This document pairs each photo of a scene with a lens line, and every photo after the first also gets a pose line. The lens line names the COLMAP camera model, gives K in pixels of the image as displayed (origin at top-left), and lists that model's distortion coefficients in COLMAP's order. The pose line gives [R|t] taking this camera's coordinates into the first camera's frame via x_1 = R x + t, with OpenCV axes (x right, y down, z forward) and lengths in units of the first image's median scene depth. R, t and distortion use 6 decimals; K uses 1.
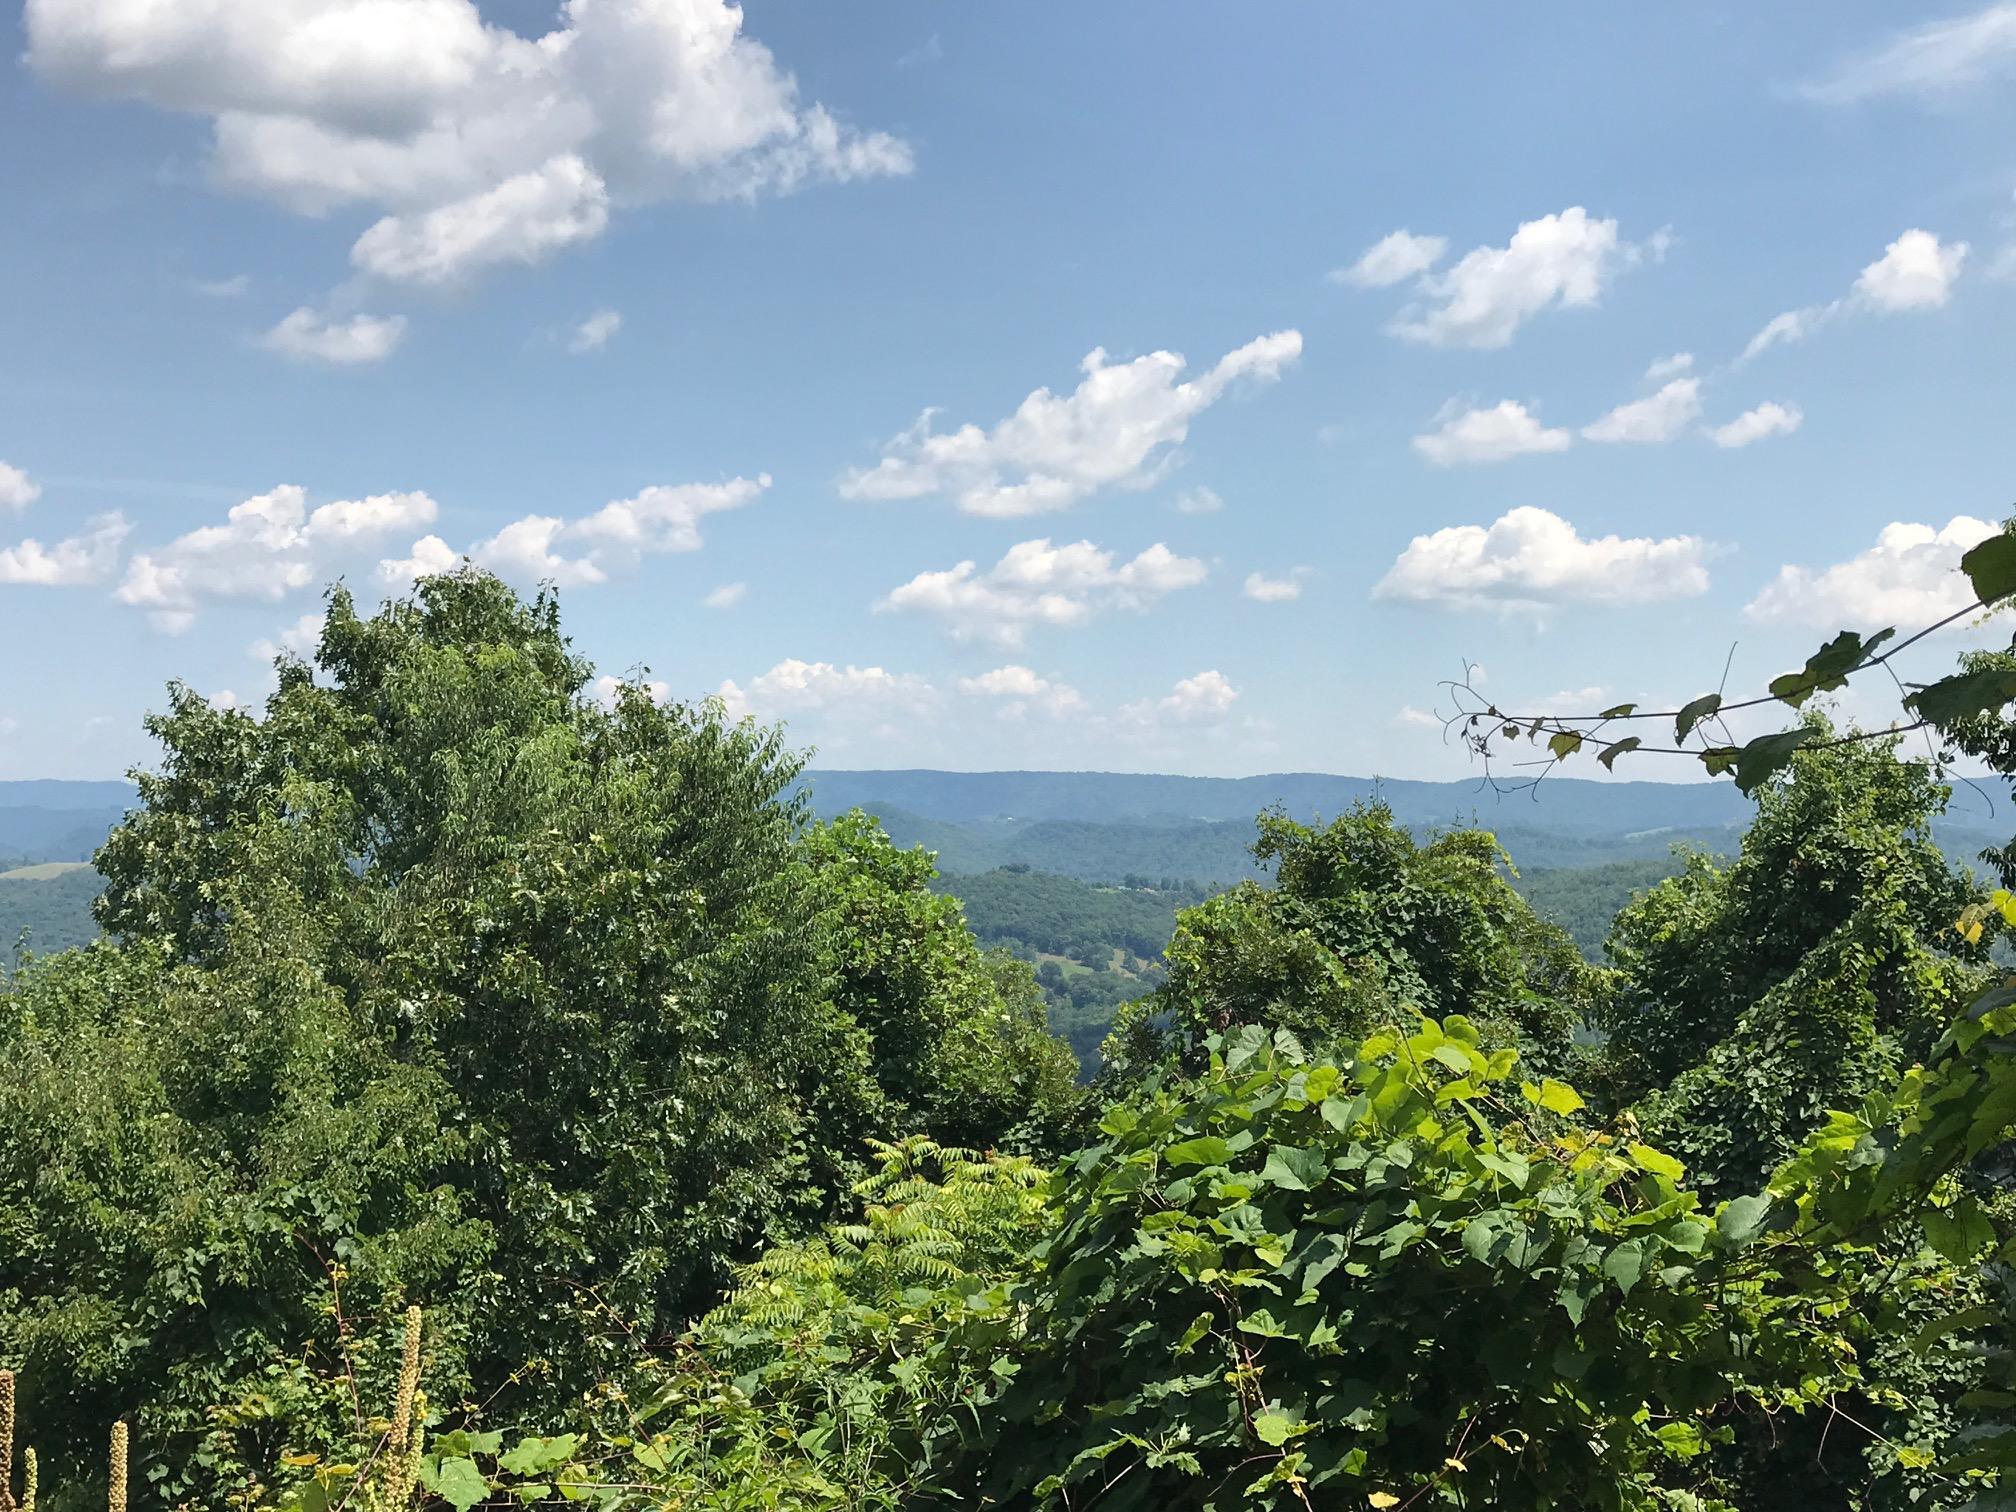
lens RADIAL K [[2316.9, 0, 1008.0], [0, 2316.9, 756.0], [0, 0, 1]] dist [-0.005244, -0.133067]
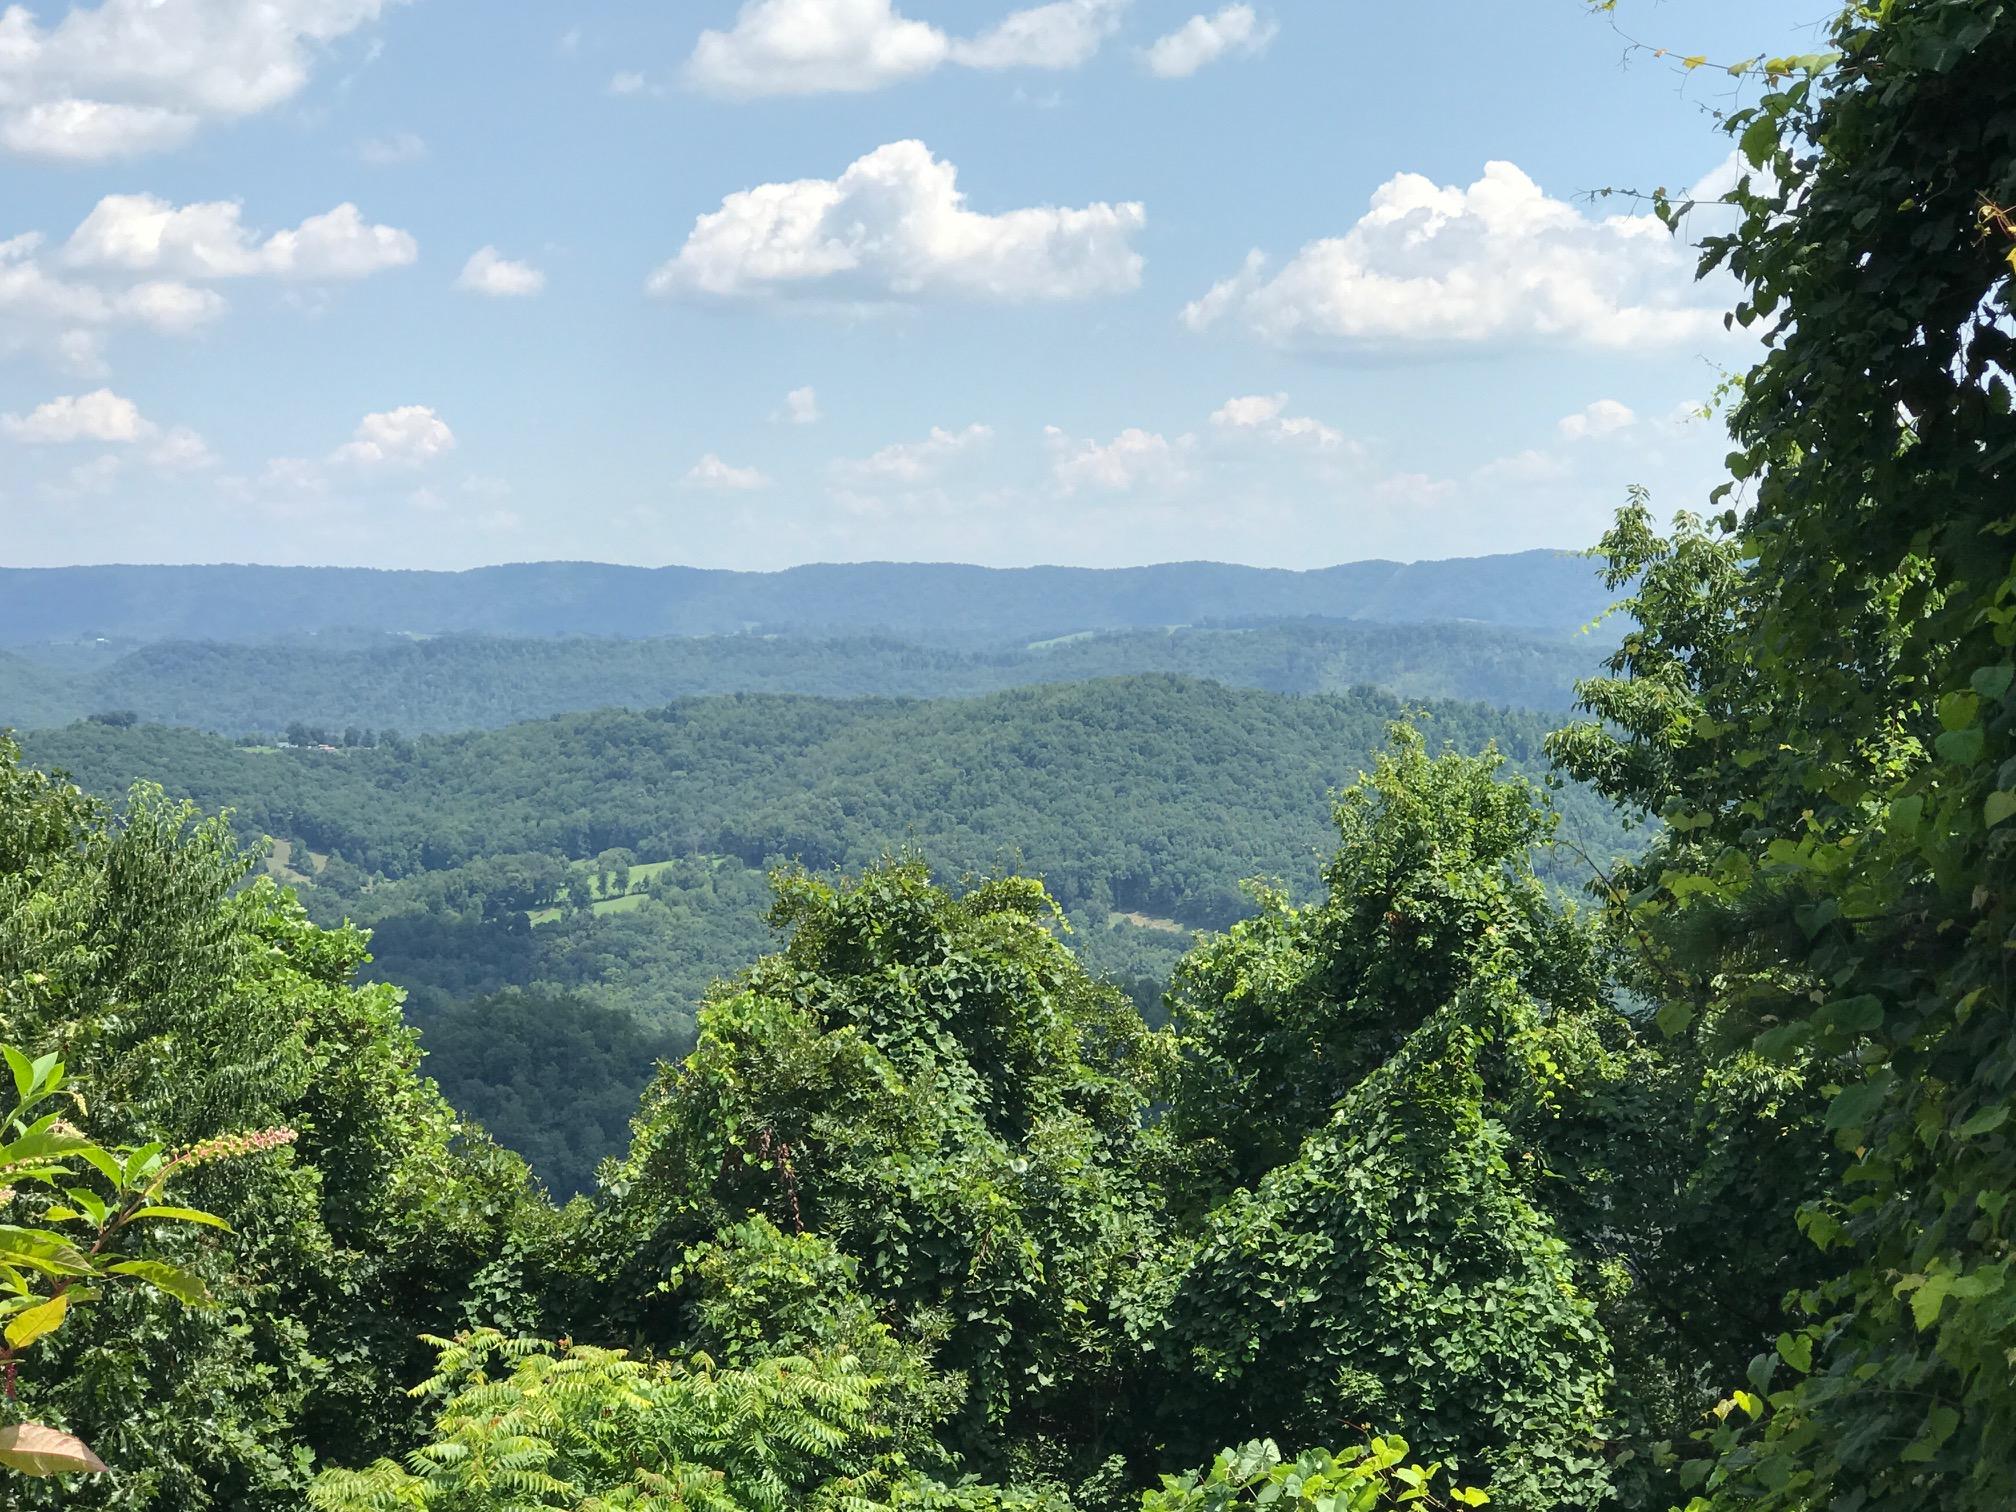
lens RADIAL K [[3900.1, 0, 1008.0], [0, 3900.1, 756.0], [0, 0, 1]] dist [-0.075416, 0.143126]
pose [[0.962033, -0.030310, 0.271245, -0.191064], [0.005152, 0.995654, 0.092983, -0.149427], [-0.272885, -0.088055, 0.958008, -0.355285]]
